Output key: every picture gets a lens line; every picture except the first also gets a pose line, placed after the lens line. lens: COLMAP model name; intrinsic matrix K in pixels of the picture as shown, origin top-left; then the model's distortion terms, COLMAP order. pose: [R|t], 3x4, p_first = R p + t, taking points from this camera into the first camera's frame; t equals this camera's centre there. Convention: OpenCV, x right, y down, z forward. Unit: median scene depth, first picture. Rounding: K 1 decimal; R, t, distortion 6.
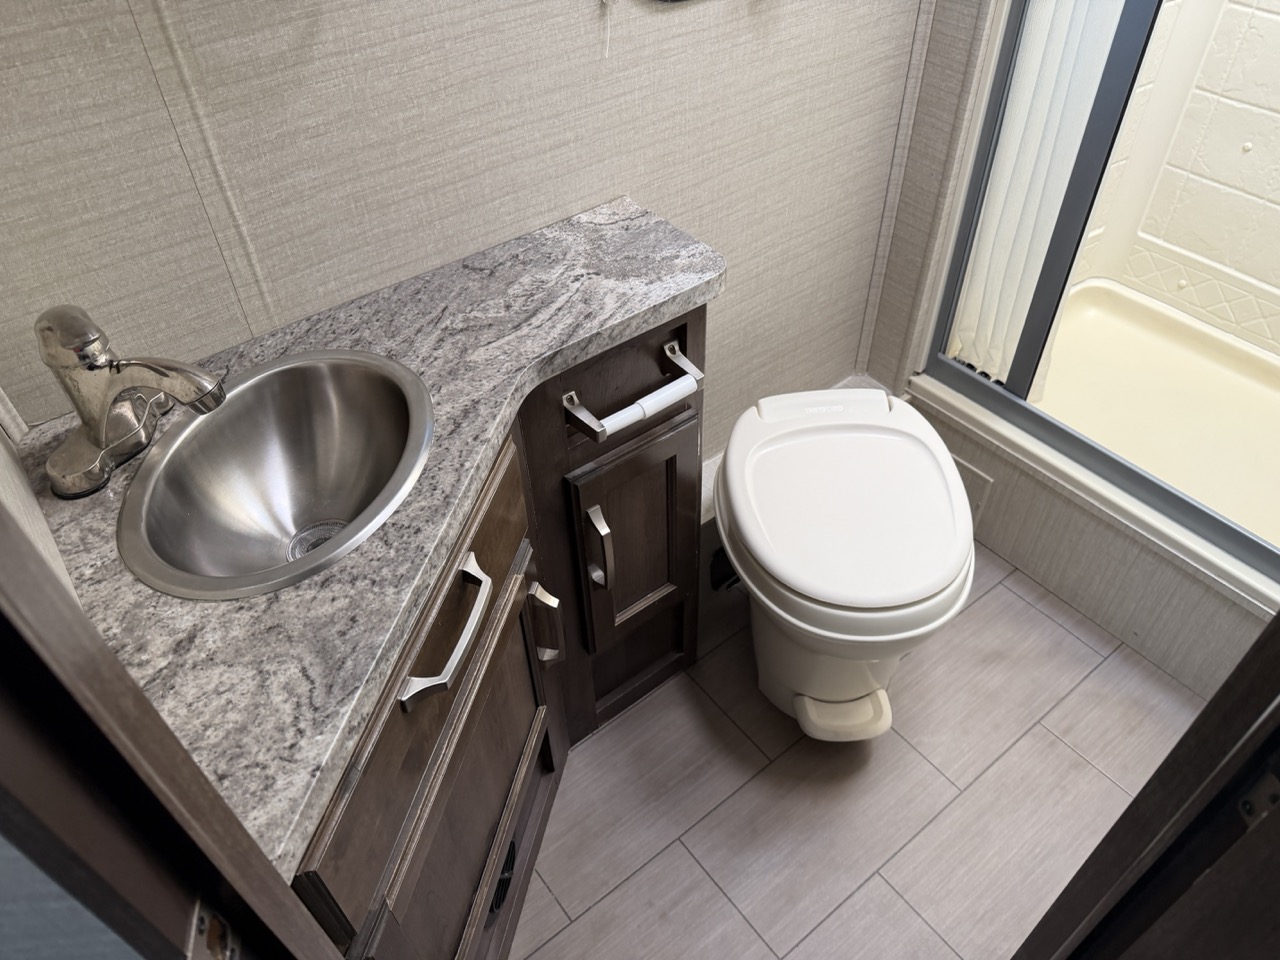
lens RADIAL K [[915.3, 0, 671.9], [0, 915.3, 492.1], [0, 0, 1]] dist [0.072363, -0.132788]
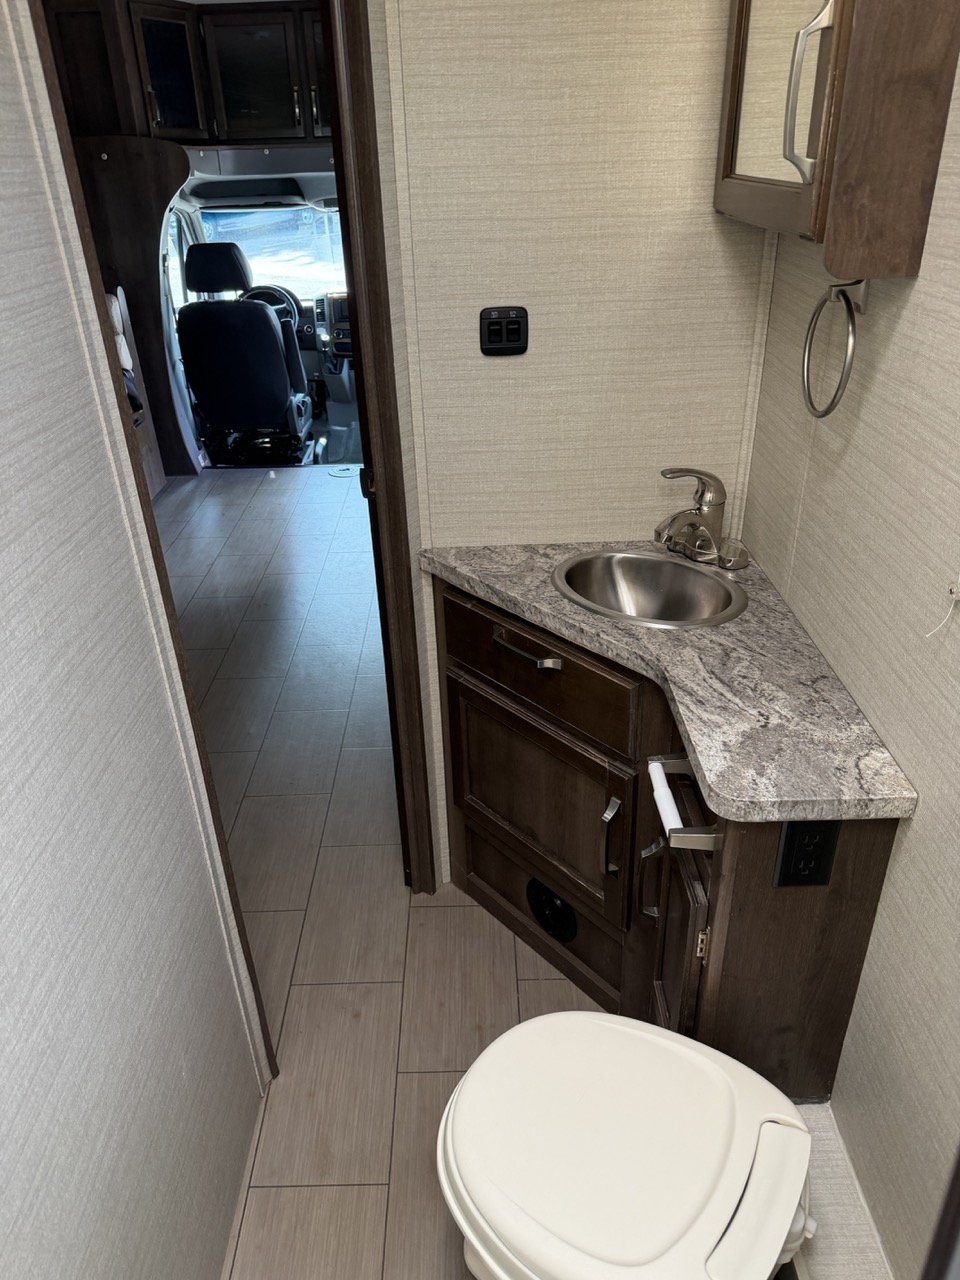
lens RADIAL K [[915.3, 0, 493.8], [0, 915.3, 649.3], [0, 0, 1]] dist [0.072363, -0.132788]
pose [[-0.608893, 0.405609, -0.681712, 0.773713], [-0.540611, 0.416724, 0.730808, -0.861898], [0.580508, 0.813525, -0.034464, 0.774617]]
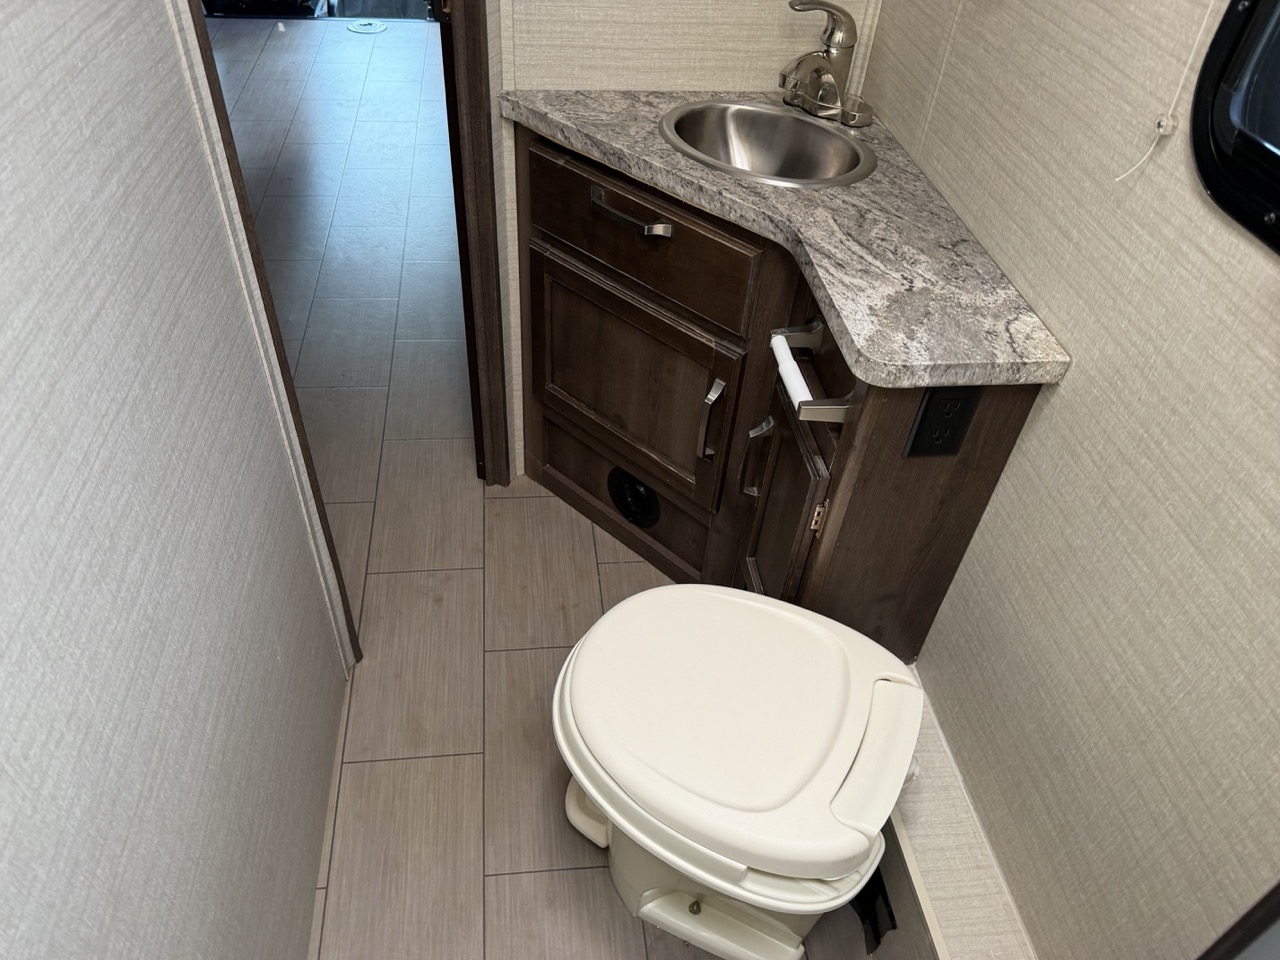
lens RADIAL K [[920.7, 0, 640.0], [0, 920.7, 480.0], [0, 0, 1]] dist [0.039364, -0.050918]
pose [[-0.528051, 0.561571, -0.637024, 0.796146], [-0.635195, 0.236690, 0.735190, -0.720089], [0.563639, 0.792853, 0.231723, 0.760322]]
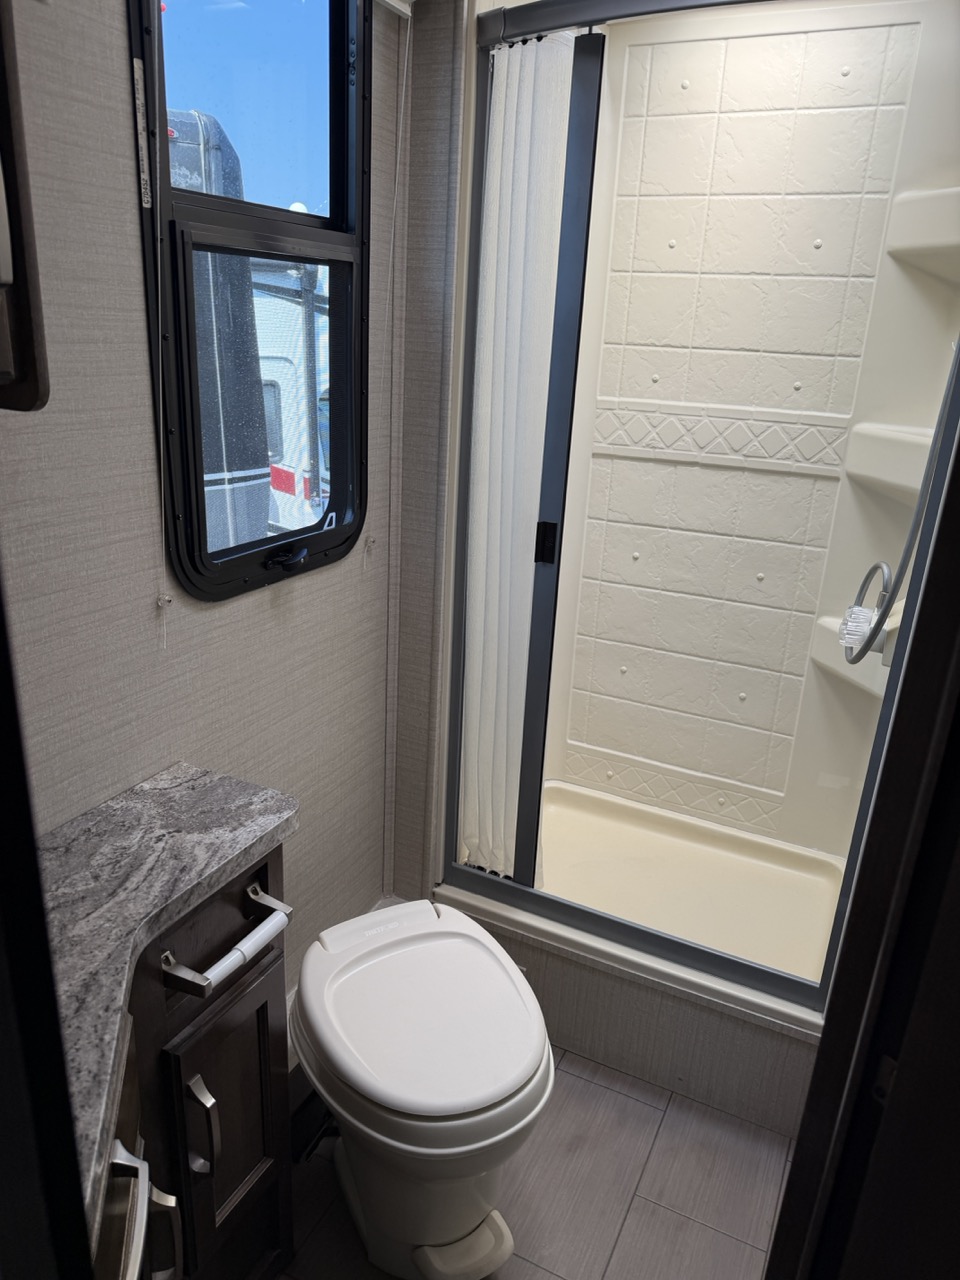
lens RADIAL K [[892.8, 0, 480.0], [0, 892.8, 640.0], [0, 0, 1]] dist [0.084089, -0.114746]
pose [[0.906523, -0.086401, 0.413221, -0.173265], [0.255164, 0.891938, -0.373281, 0.039752], [-0.336315, 0.443827, 0.830608, -0.068496]]
